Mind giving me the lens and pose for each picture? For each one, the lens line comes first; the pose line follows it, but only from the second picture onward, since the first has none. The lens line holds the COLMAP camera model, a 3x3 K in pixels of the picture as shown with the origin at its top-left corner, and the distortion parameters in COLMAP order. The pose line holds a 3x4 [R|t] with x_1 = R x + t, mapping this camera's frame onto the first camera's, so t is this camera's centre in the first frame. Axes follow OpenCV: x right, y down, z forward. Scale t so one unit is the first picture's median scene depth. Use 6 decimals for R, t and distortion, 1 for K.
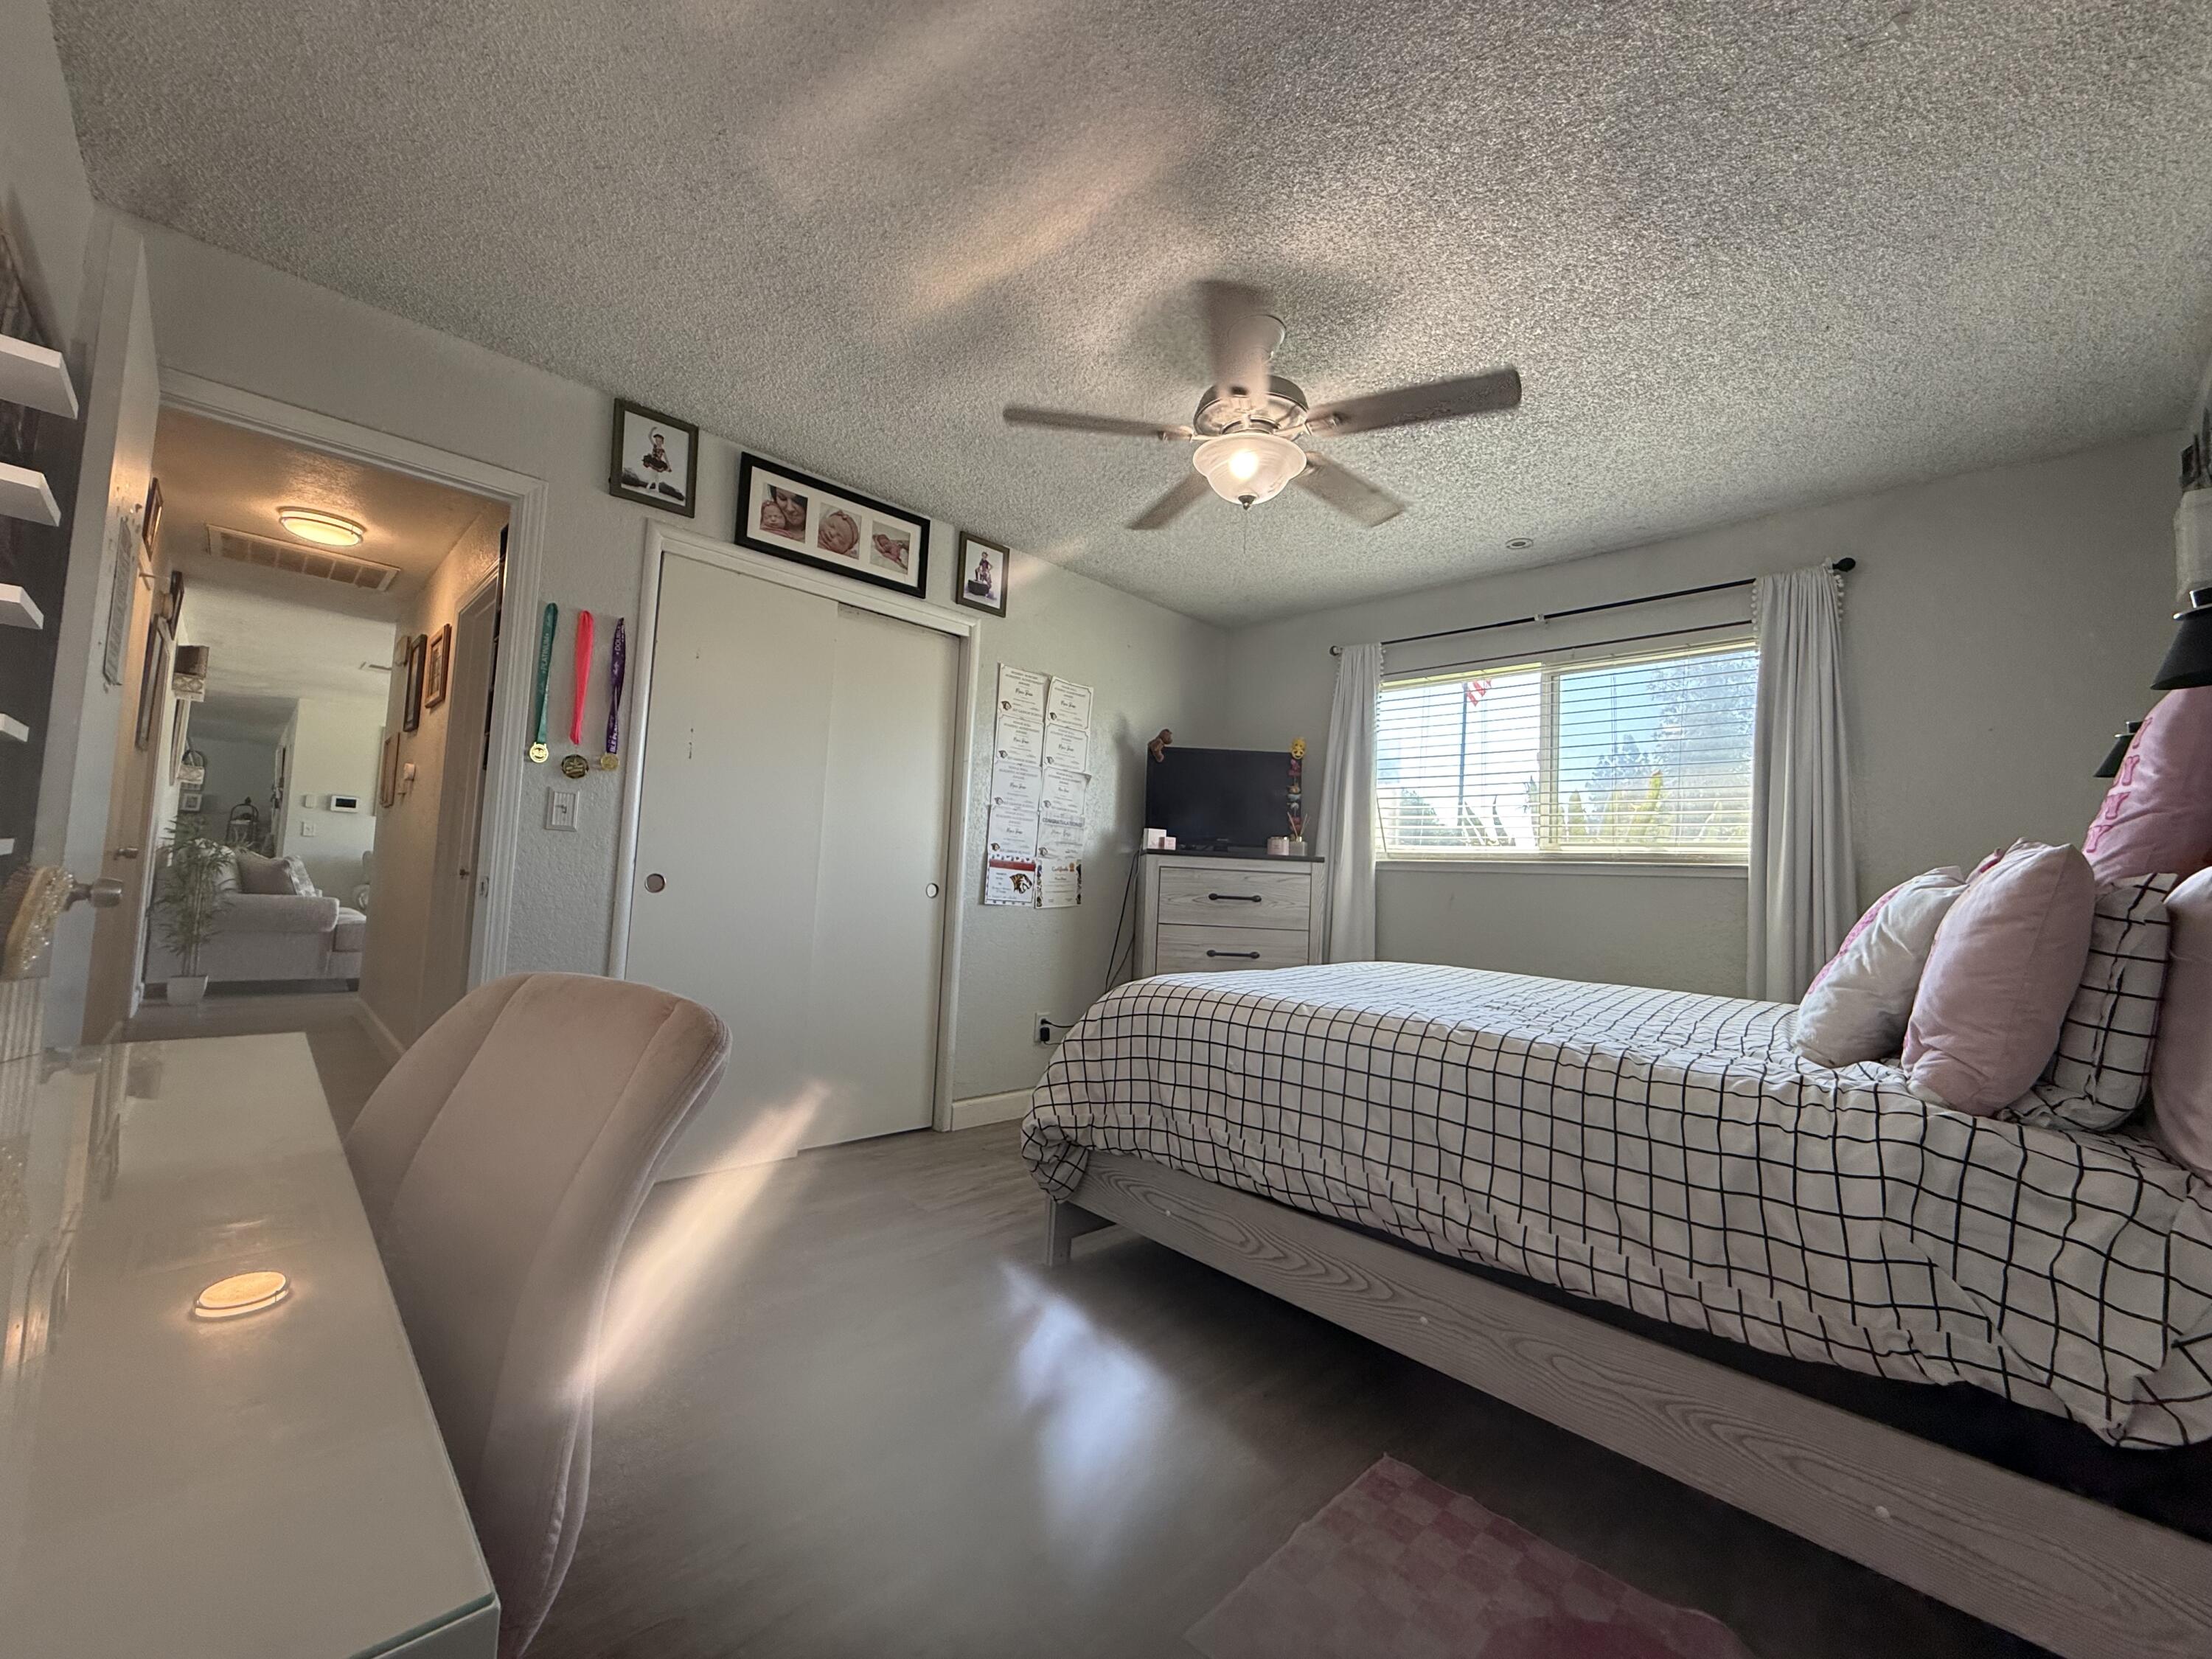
lens RADIAL K [[892.5, 0, 1106.0], [0, 892.5, 829.5], [0, 0, 1]] dist [-0.003666, -0.000301]
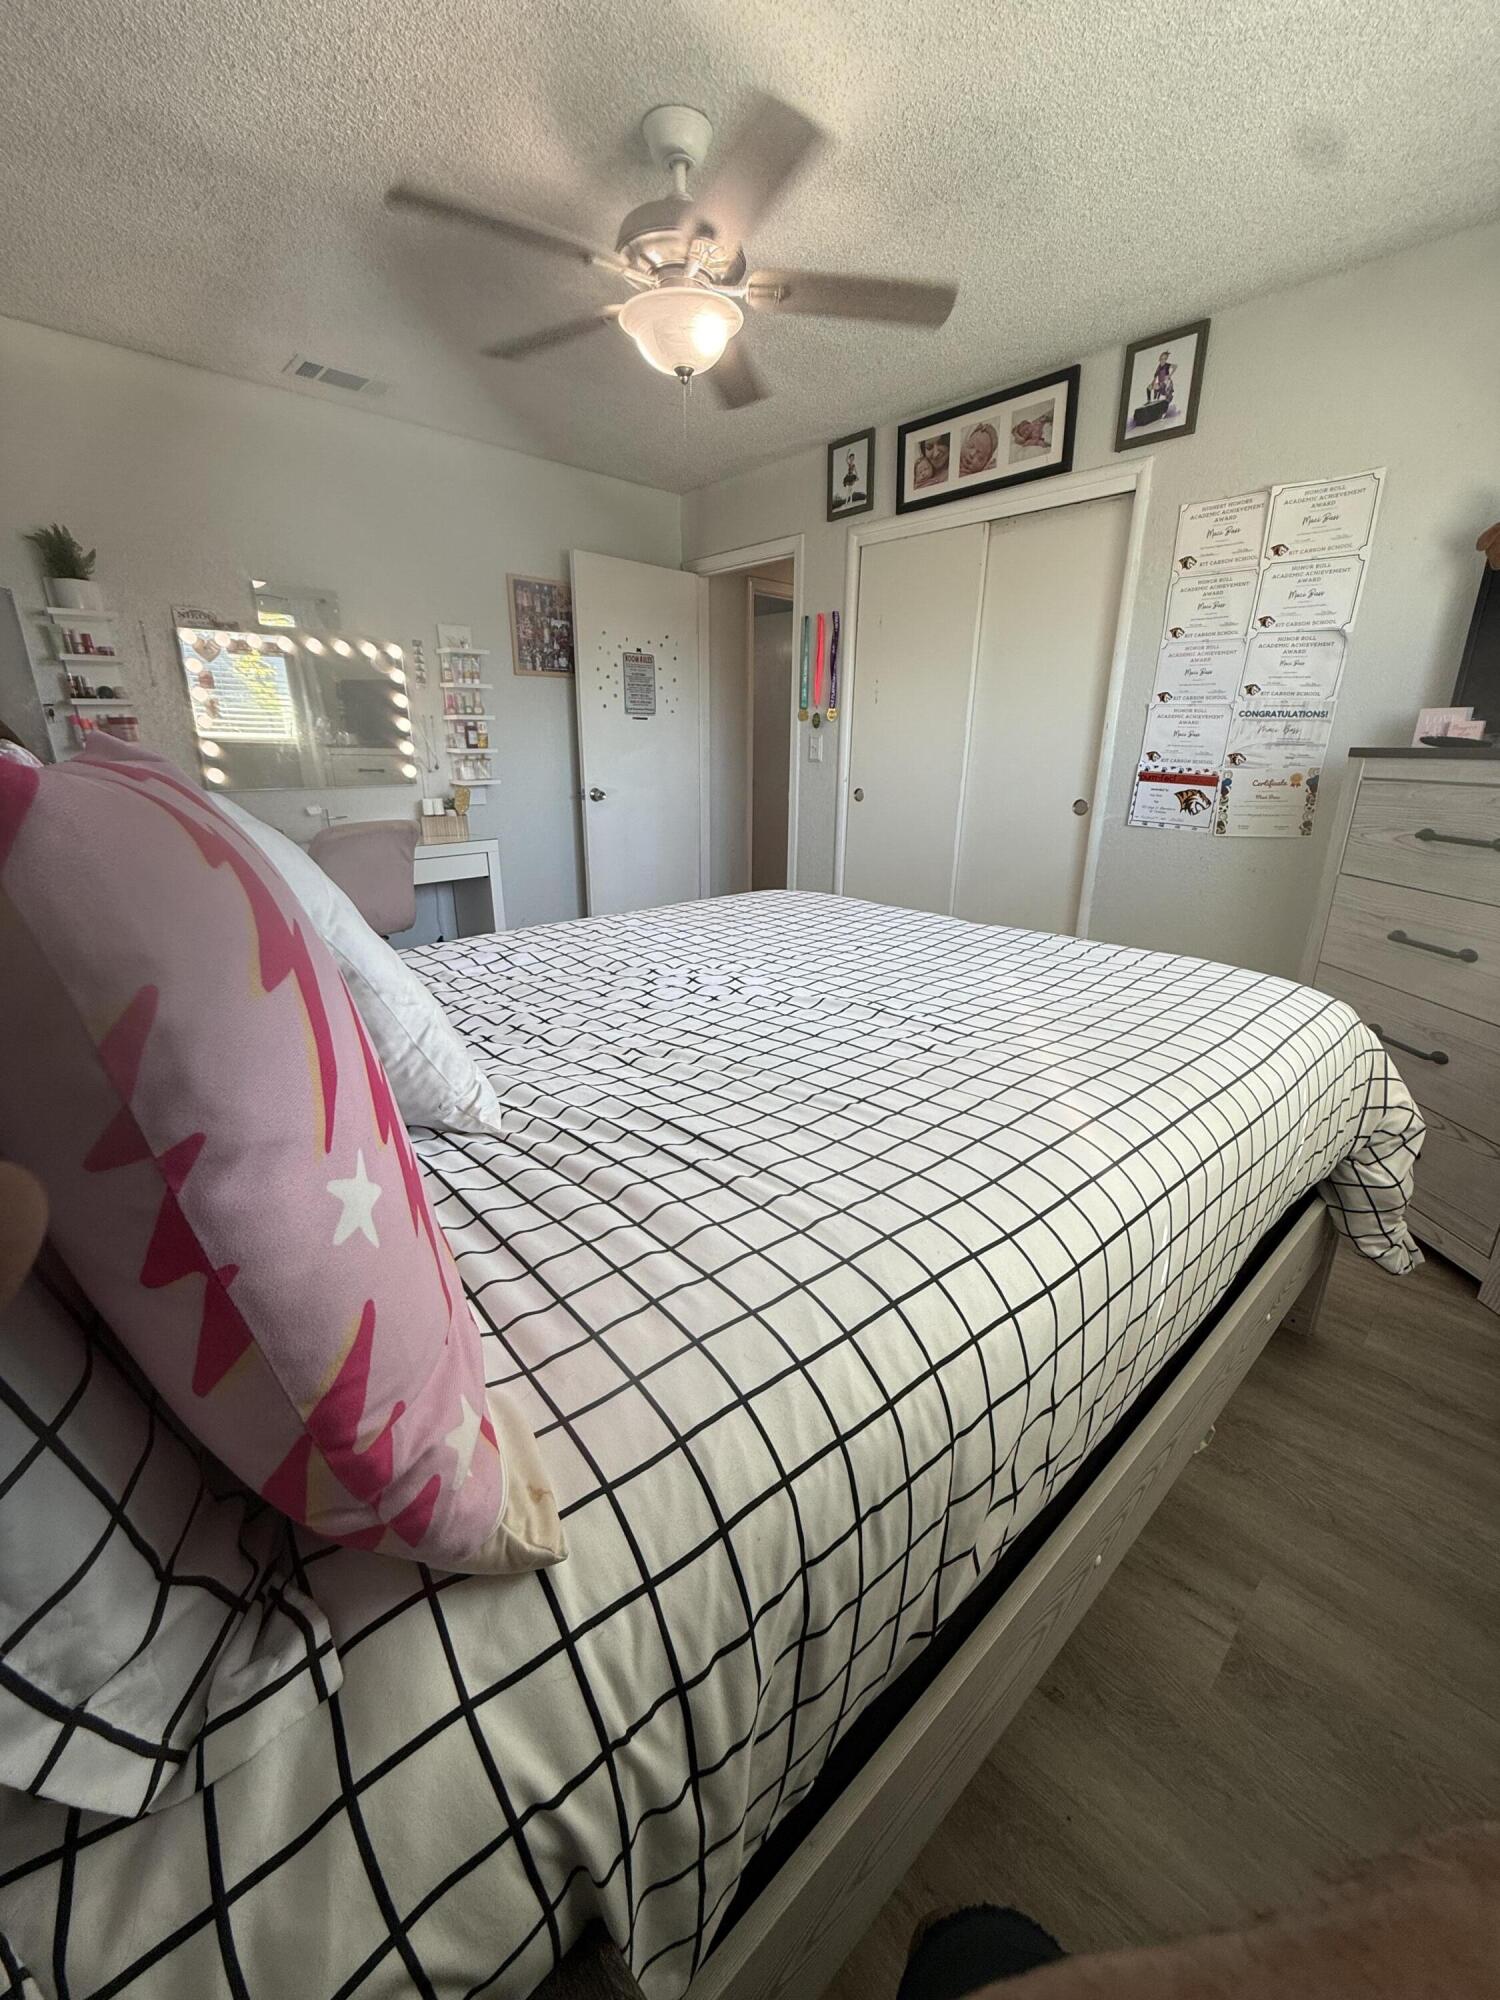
lens RADIAL K [[806.9, 0, 750.0], [0, 806.9, 1000.0], [0, 0, 1]] dist [-0.003666, -0.000301]
pose [[-0.034851, 0.255721, -0.966122, 0.692894], [0.051024, 0.965904, 0.253822, 0.030233], [0.998089, -0.040449, -0.046711, 0.671769]]
